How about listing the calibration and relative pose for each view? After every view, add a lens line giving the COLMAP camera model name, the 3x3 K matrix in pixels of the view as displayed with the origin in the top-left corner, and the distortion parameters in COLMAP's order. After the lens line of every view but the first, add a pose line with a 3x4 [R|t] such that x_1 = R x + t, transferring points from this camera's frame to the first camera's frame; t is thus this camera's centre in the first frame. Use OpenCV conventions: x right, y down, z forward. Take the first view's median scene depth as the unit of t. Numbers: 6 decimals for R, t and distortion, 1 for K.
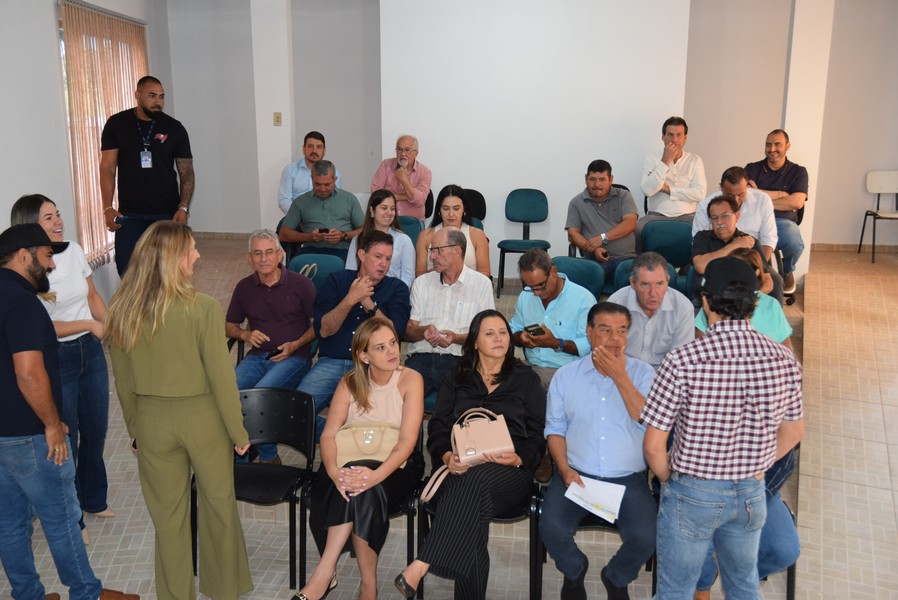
lens RADIAL K [[874.5, 0, 449.0], [0, 874.5, 300.0], [0, 0, 1]] dist [-0.061175, 0.015780]
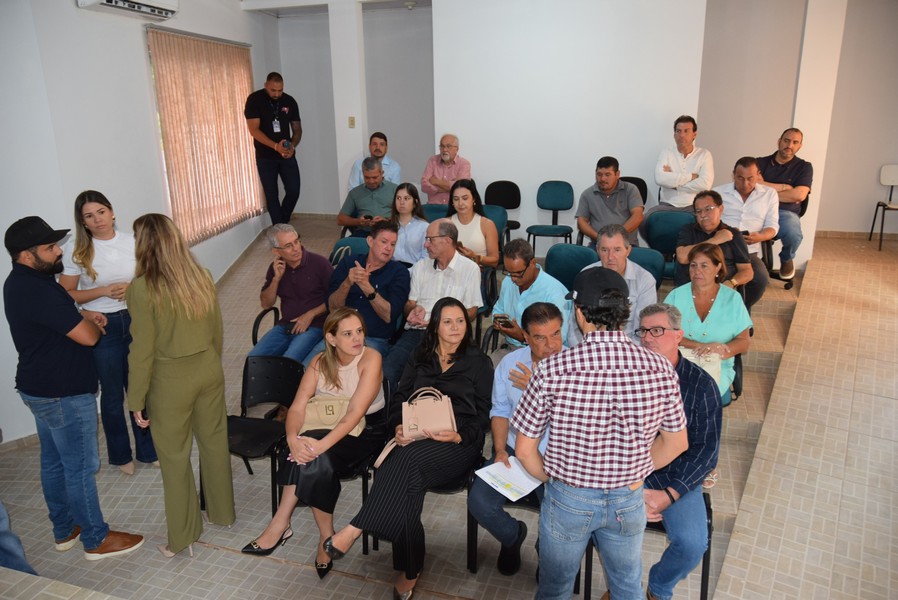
lens RADIAL K [[695.2, 0, 449.0], [0, 695.2, 300.0], [0, 0, 1]] dist [-0.046439, -0.000785]
pose [[0.987576, 0.028243, -0.154585, 0.131765], [-0.020003, 0.998308, 0.054604, -0.024648], [0.155866, -0.050833, 0.986469, 0.096453]]
